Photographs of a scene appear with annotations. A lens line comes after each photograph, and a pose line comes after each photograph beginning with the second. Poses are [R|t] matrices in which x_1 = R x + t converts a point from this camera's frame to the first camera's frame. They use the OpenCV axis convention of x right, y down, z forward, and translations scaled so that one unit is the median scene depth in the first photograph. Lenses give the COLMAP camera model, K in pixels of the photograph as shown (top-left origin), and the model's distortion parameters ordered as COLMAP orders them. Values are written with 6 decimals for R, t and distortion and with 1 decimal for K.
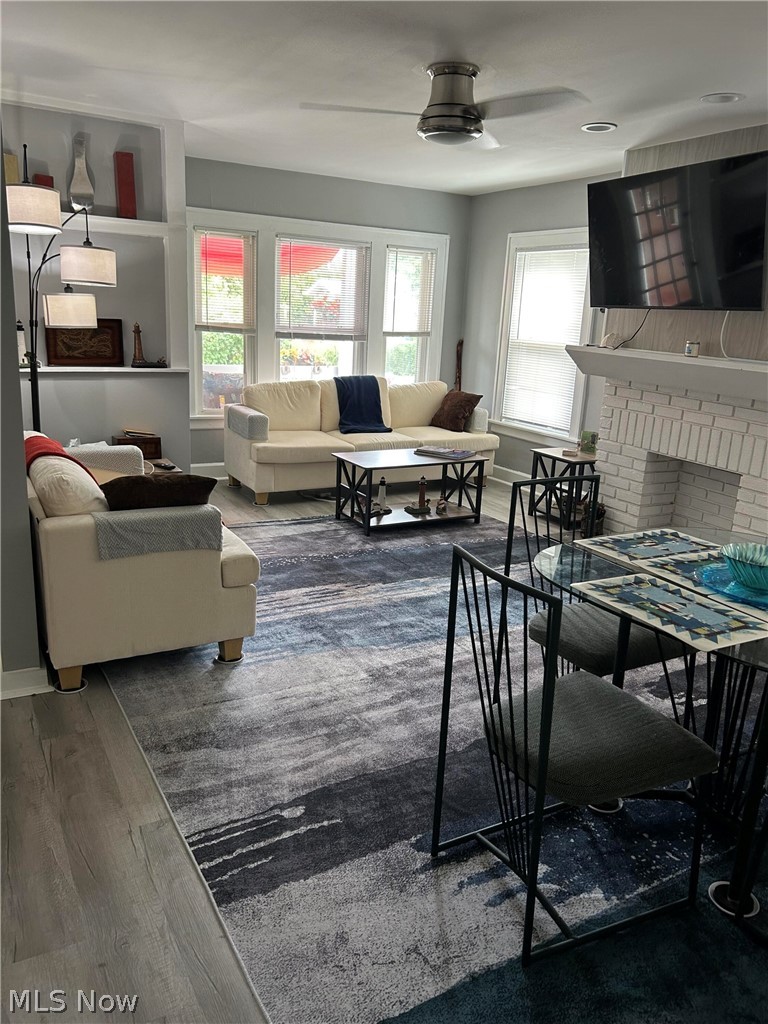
lens RADIAL K [[779.2, 0, 380.2], [0, 779.2, 514.8], [0, 0, 1]] dist [0.055097, -0.060529]
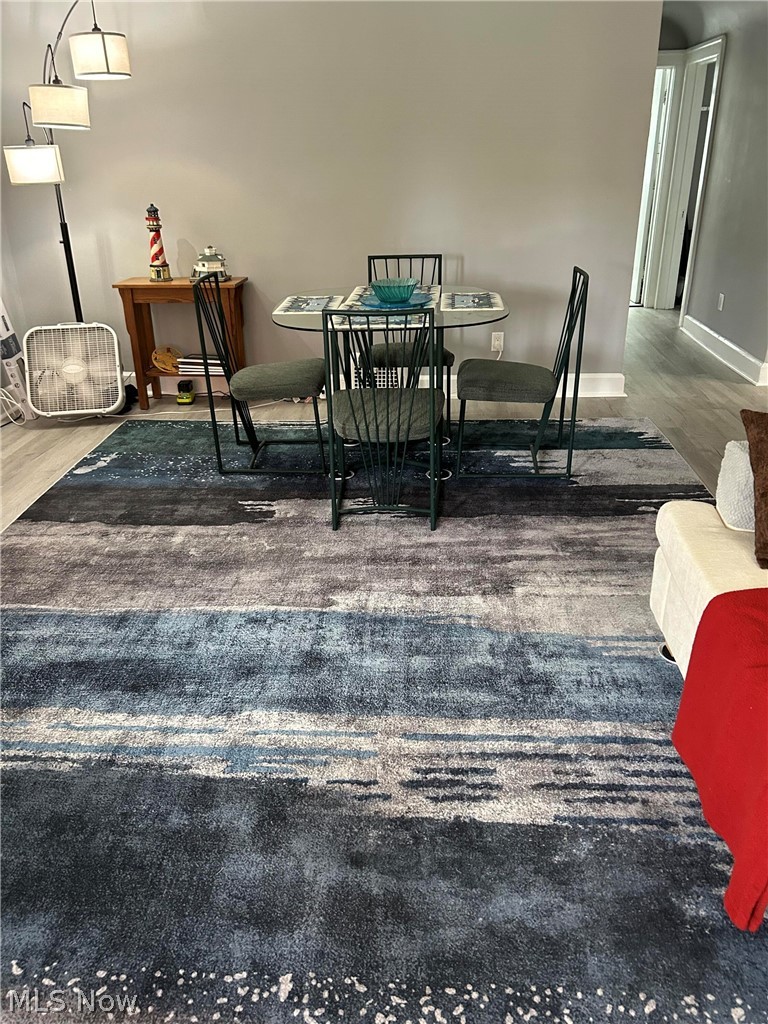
lens RADIAL K [[779.2, 0, 378.4], [0, 779.2, 513.4], [0, 0, 1]] dist [0.055097, -0.060529]
pose [[-0.841578, -0.251258, 0.478138, -0.196668], [0.122967, 0.772848, 0.622563, -0.290185], [-0.525952, 0.582730, -0.619516, 1.098297]]
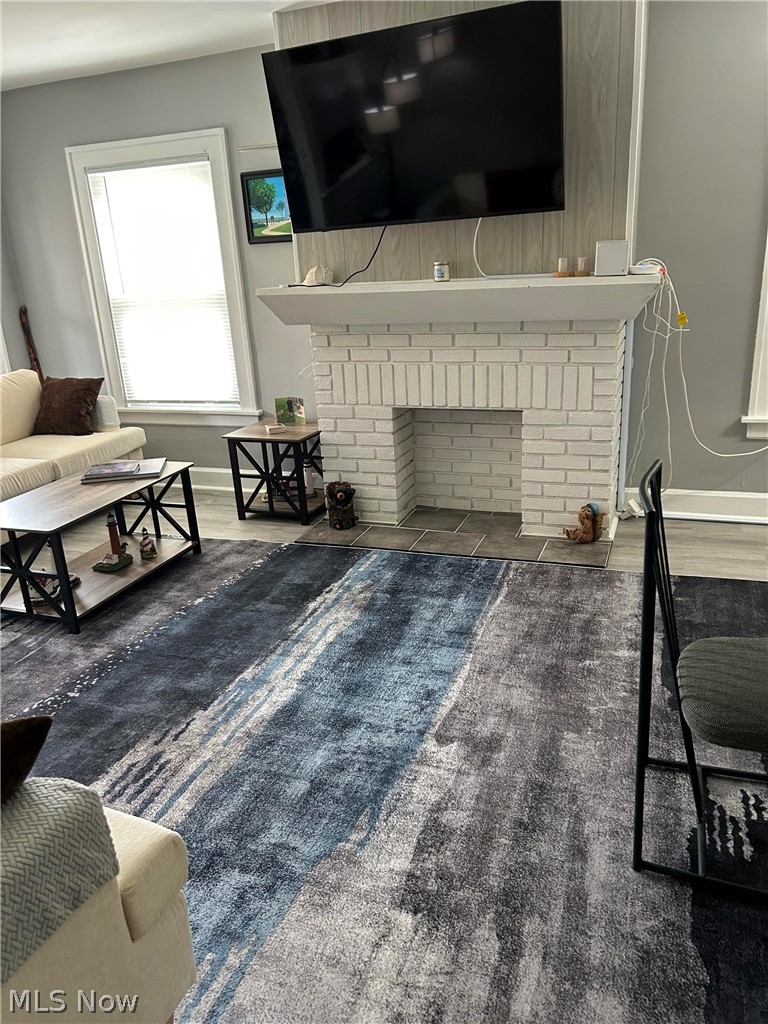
lens RADIAL K [[779.2, 0, 377.2], [0, 779.2, 519.0], [0, 0, 1]] dist [0.055097, -0.060529]
pose [[0.762116, -0.298979, 0.574275, -0.189538], [0.259262, 0.953699, 0.152450, -0.106673], [-0.593265, 0.032703, 0.804343, 0.391900]]
